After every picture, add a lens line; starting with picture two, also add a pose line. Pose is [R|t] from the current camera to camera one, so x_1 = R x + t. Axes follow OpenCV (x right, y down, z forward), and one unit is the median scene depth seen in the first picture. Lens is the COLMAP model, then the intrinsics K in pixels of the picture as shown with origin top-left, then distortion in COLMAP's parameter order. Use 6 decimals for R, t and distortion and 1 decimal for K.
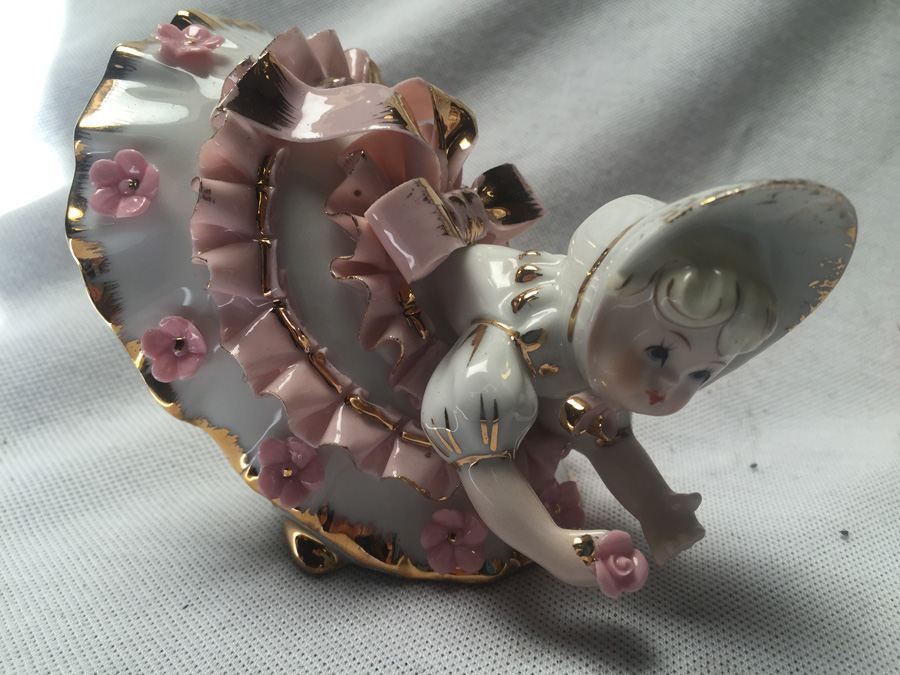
lens RADIAL K [[777.4, 0, 446.8], [0, 777.4, 342.1], [0, 0, 1]] dist [0.074912, -0.145202]
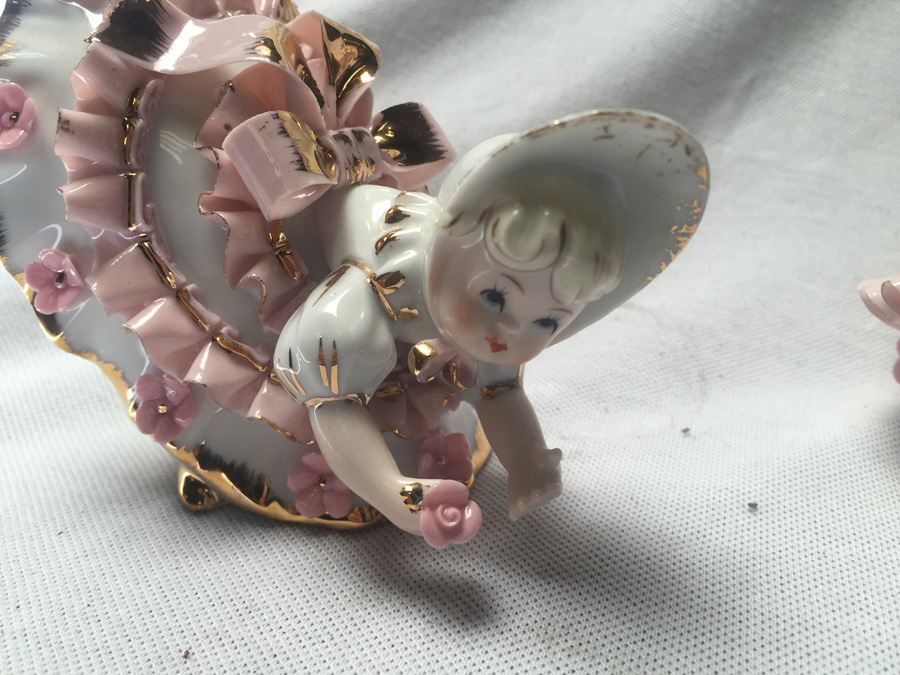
lens RADIAL K [[770.2, 0, 450.0], [0, 770.2, 337.5], [0, 0, 1]] dist [0.067949, -0.125751]
pose [[0.993682, 0.039508, -0.105050, 0.275852], [-0.035383, 0.998539, 0.040844, 0.022723], [0.106510, -0.036869, 0.993628, 0.052826]]
